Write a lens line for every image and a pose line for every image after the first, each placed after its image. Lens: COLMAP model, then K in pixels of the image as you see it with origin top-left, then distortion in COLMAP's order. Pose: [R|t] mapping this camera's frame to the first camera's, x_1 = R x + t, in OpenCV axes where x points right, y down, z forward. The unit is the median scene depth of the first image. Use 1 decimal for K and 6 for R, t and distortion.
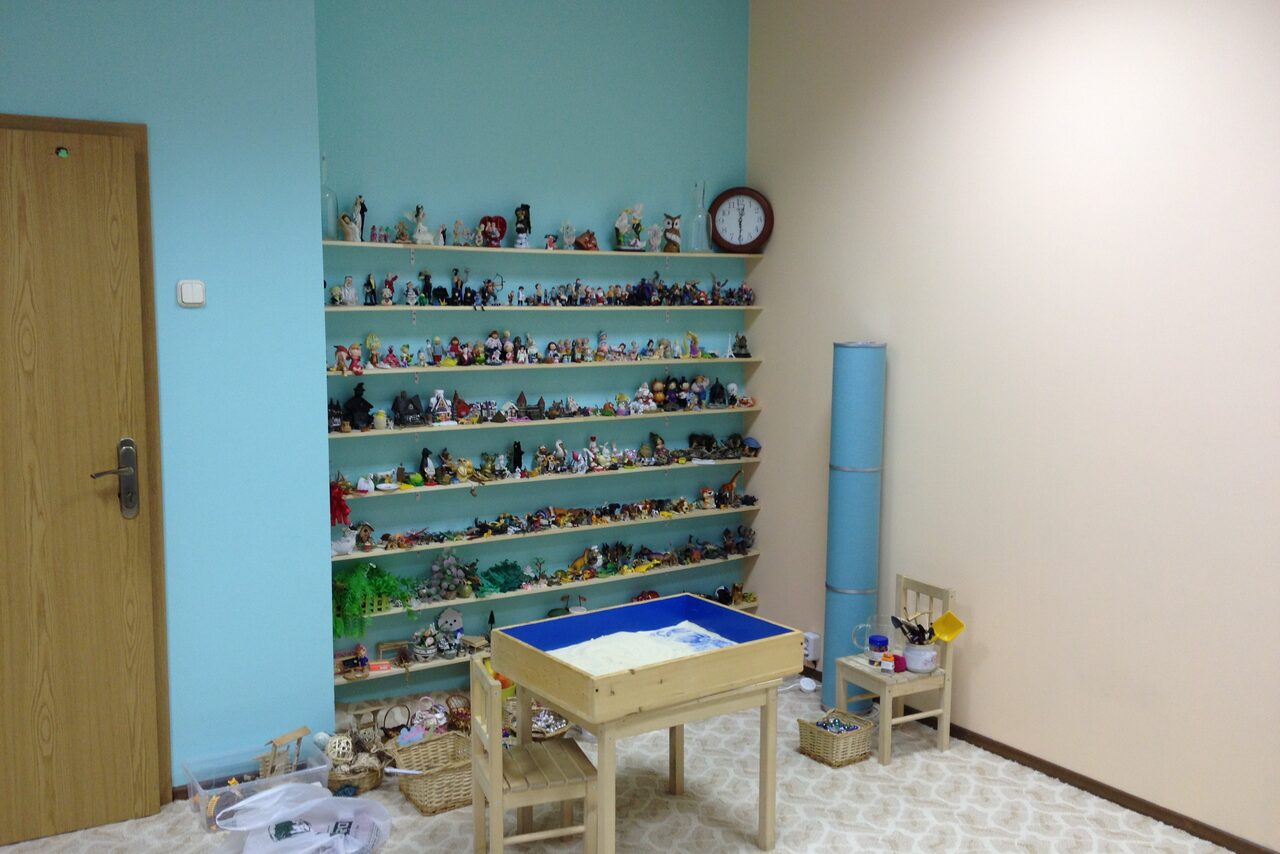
lens RADIAL K [[1104.4, 0, 640.0], [0, 1104.4, 427.0], [0, 0, 1]] dist [0.008646, -0.063555]
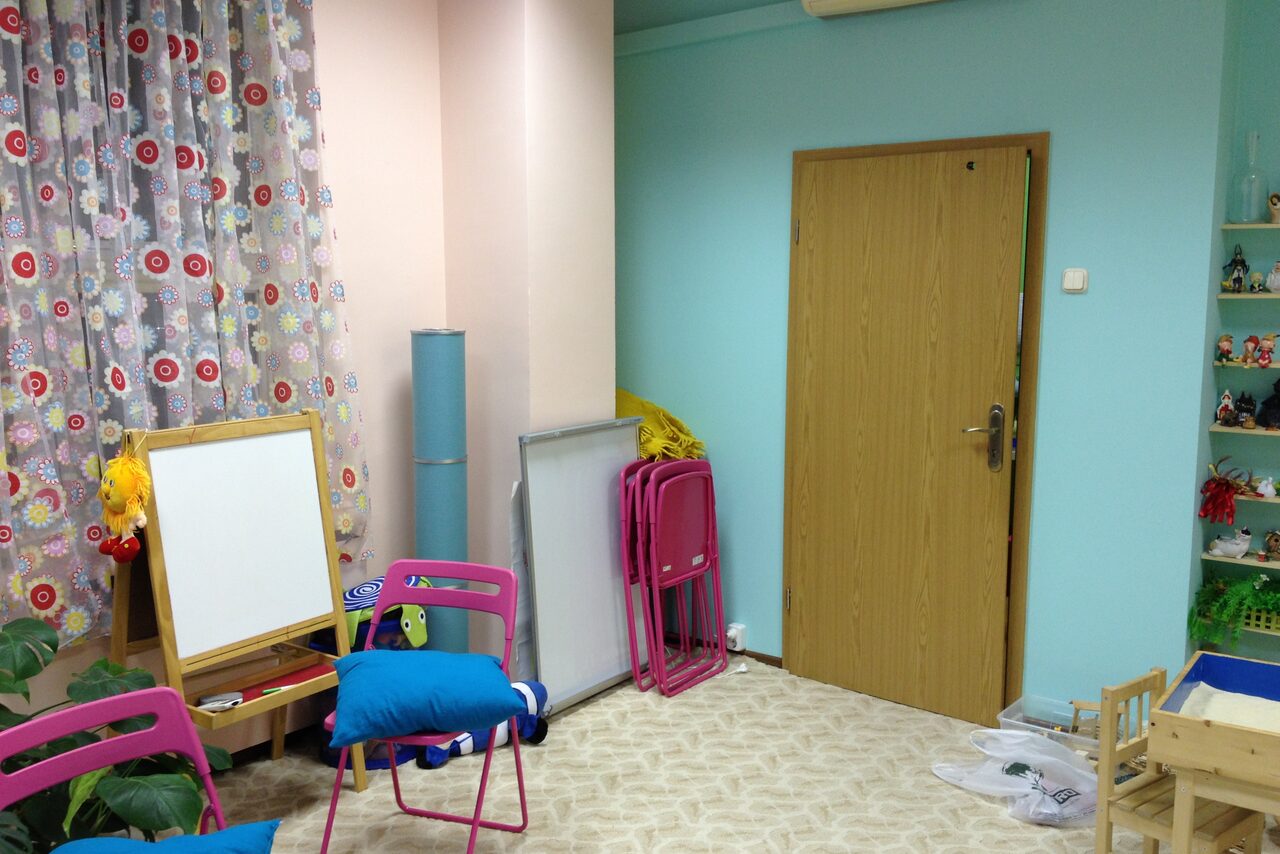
lens RADIAL K [[1104.4, 0, 640.0], [0, 1104.4, 427.0], [0, 0, 1]] dist [0.008646, -0.063555]
pose [[0.331693, 0.118114, -0.935964, 0.519375], [-0.106574, 0.990472, 0.087224, -0.027362], [0.937348, 0.070818, 0.341120, 0.239129]]
